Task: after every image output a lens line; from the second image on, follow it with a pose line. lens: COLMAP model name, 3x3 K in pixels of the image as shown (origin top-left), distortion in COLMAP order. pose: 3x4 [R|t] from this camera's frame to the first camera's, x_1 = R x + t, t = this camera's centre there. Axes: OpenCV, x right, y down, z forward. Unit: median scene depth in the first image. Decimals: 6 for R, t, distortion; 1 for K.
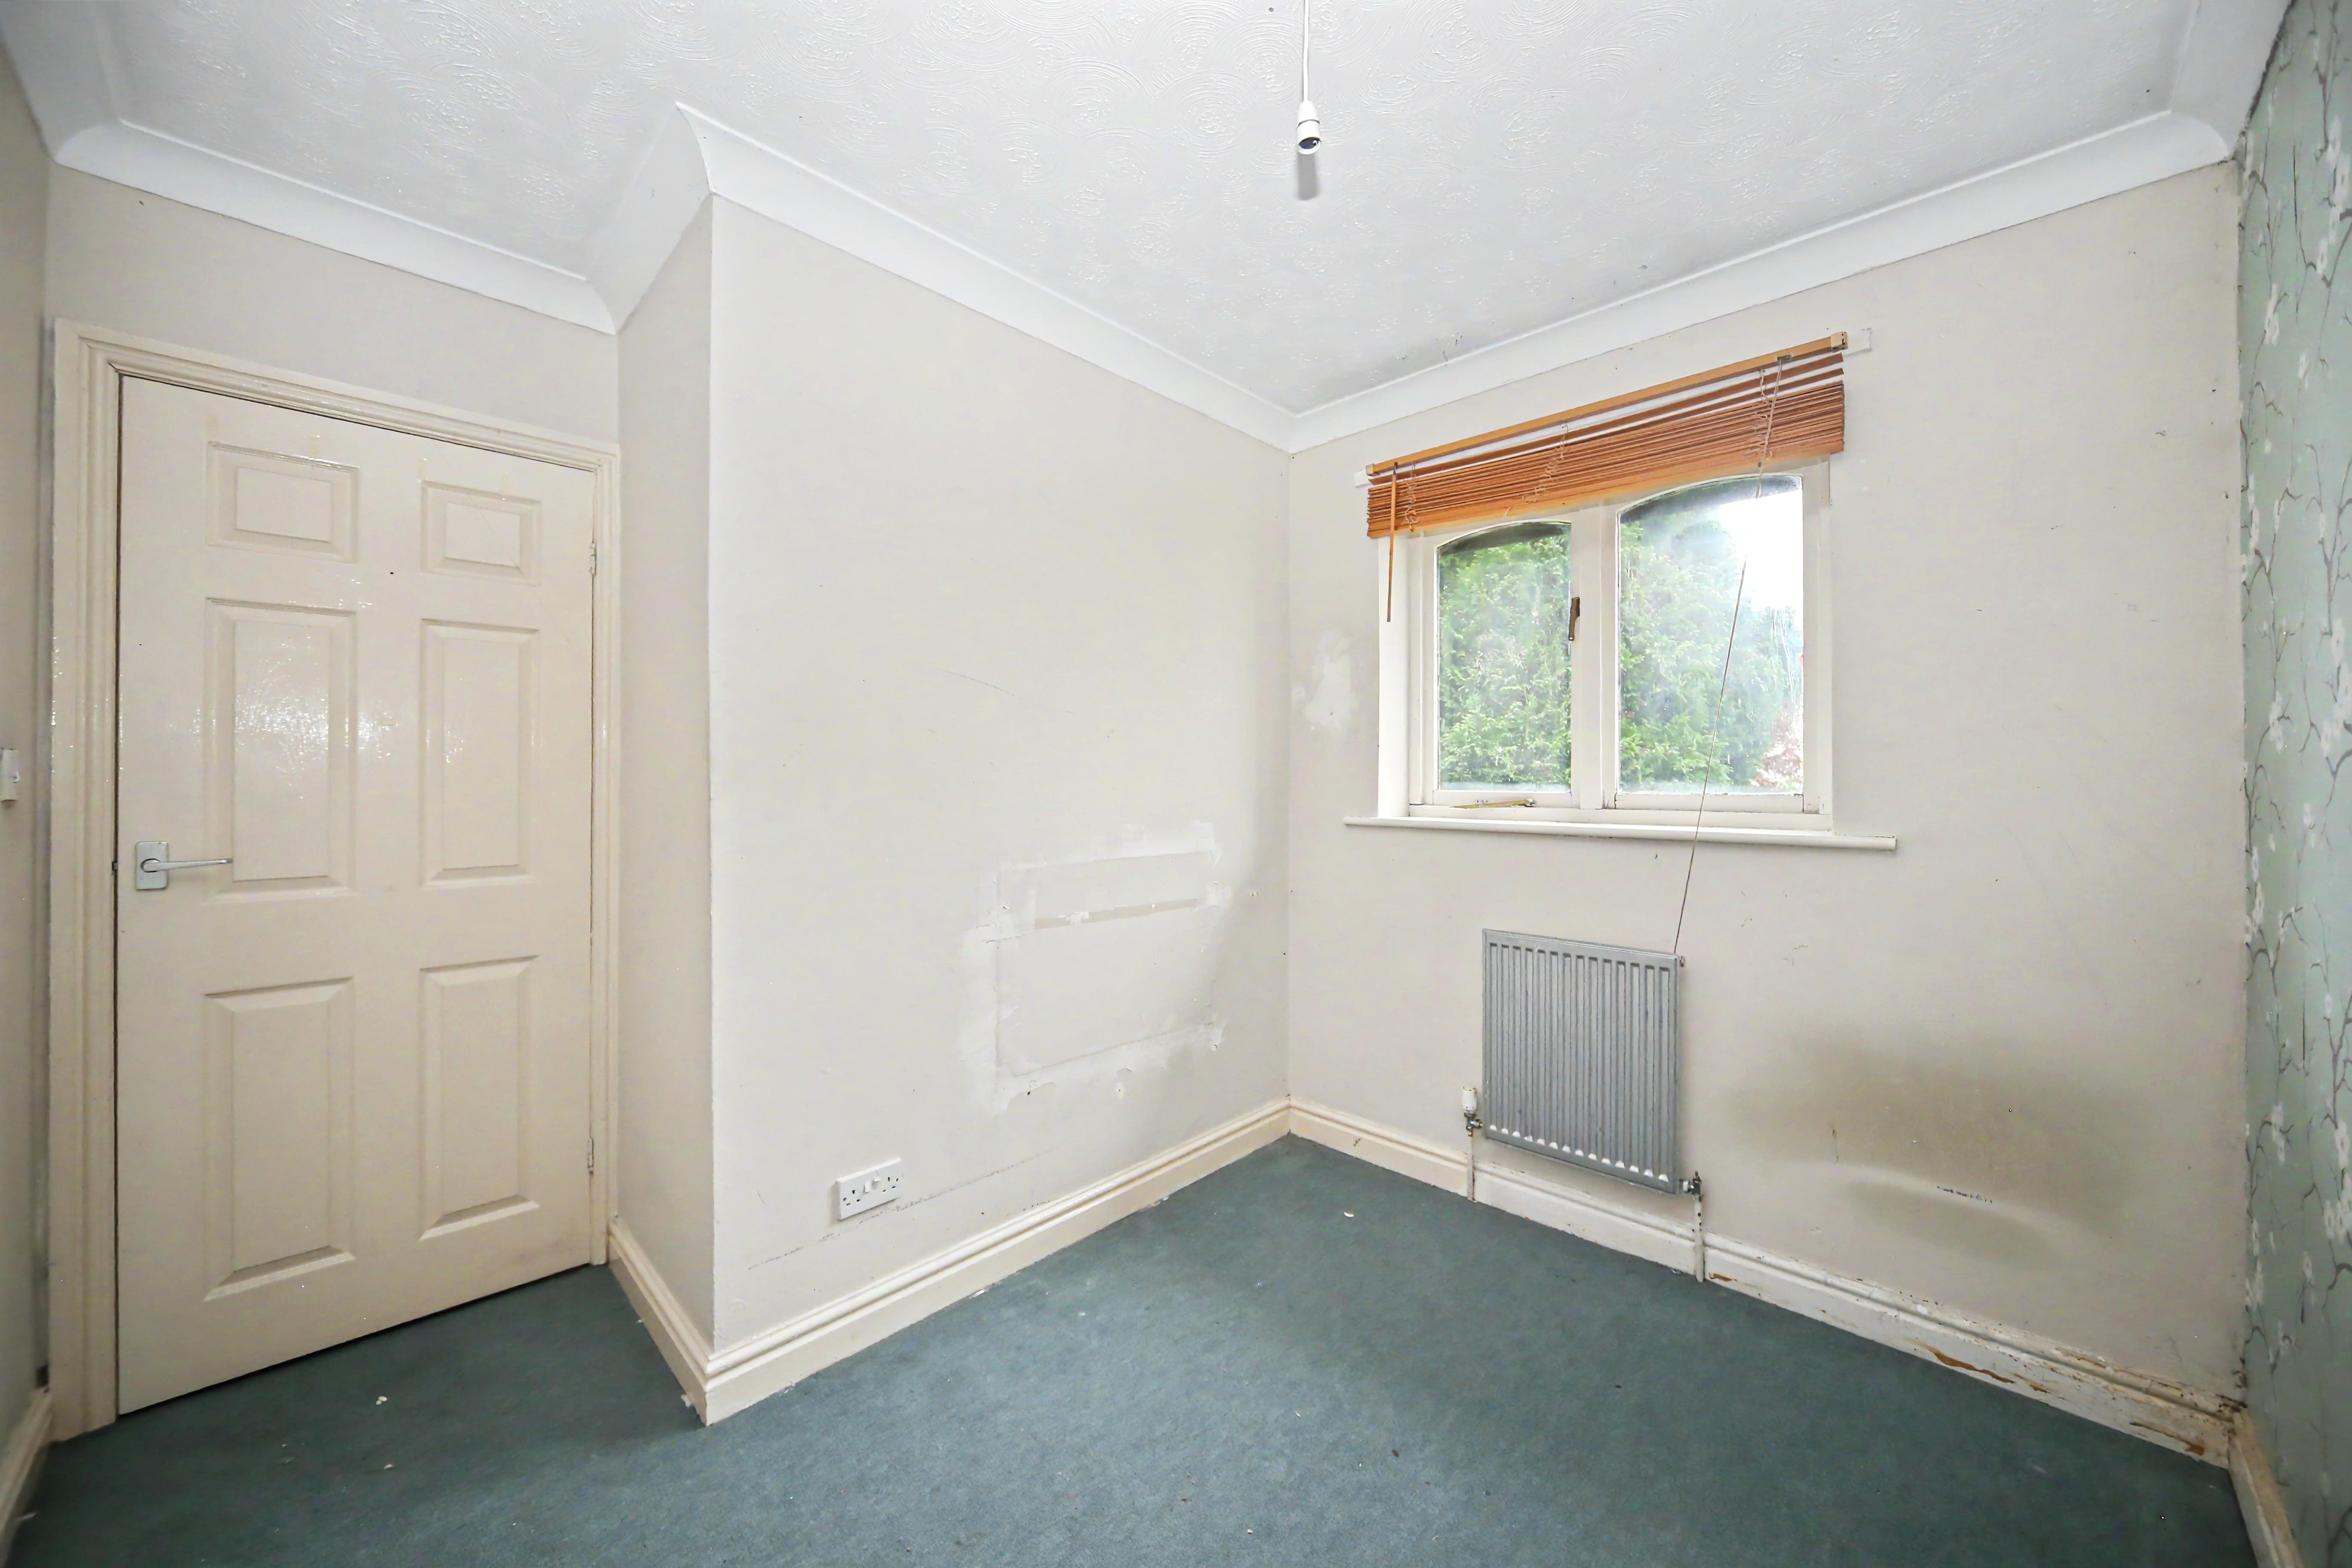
lens RADIAL K [[866.4, 0, 1178.6], [0, 866.4, 779.5], [0, 0, 1]] dist [-0.001345, -0.000071]
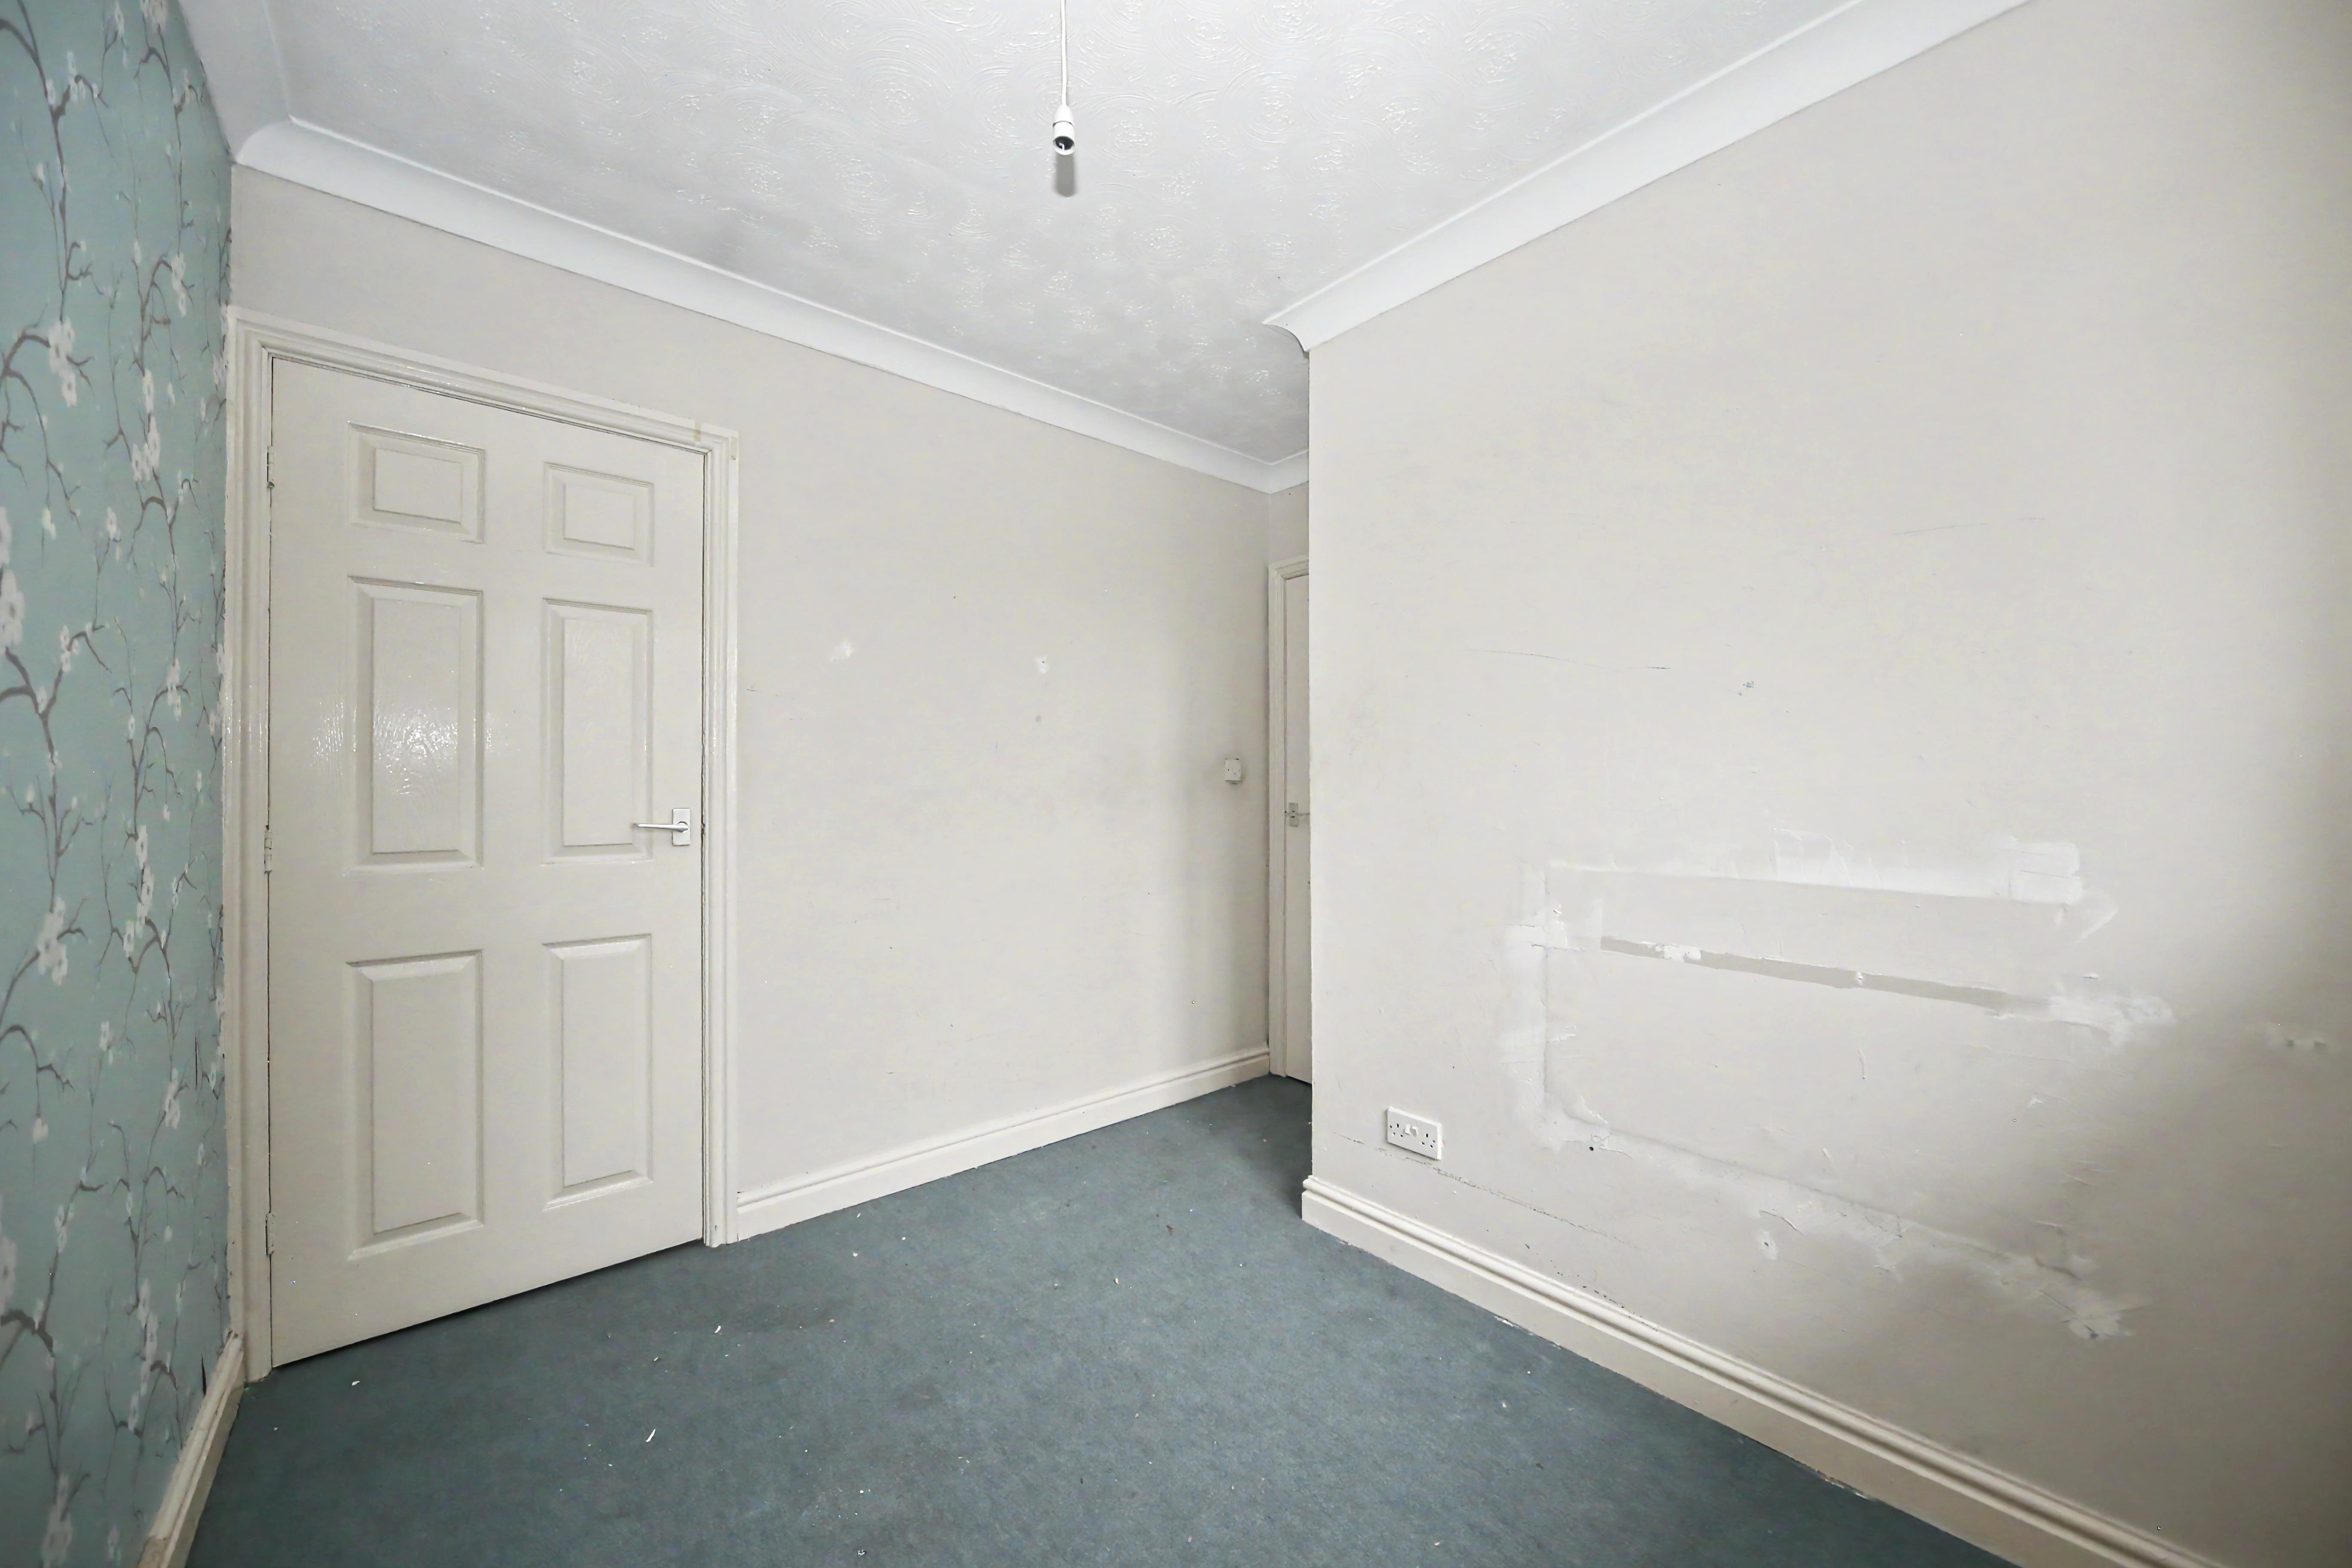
lens RADIAL K [[866.4, 0, 1178.6], [0, 866.4, 779.9], [0, 0, 1]] dist [-0.001345, -0.000071]
pose [[-0.080860, 0.004734, -0.996714, 0.675971], [0.005554, 0.999975, 0.004299, 0.012687], [0.996710, -0.005188, -0.080884, 0.696900]]
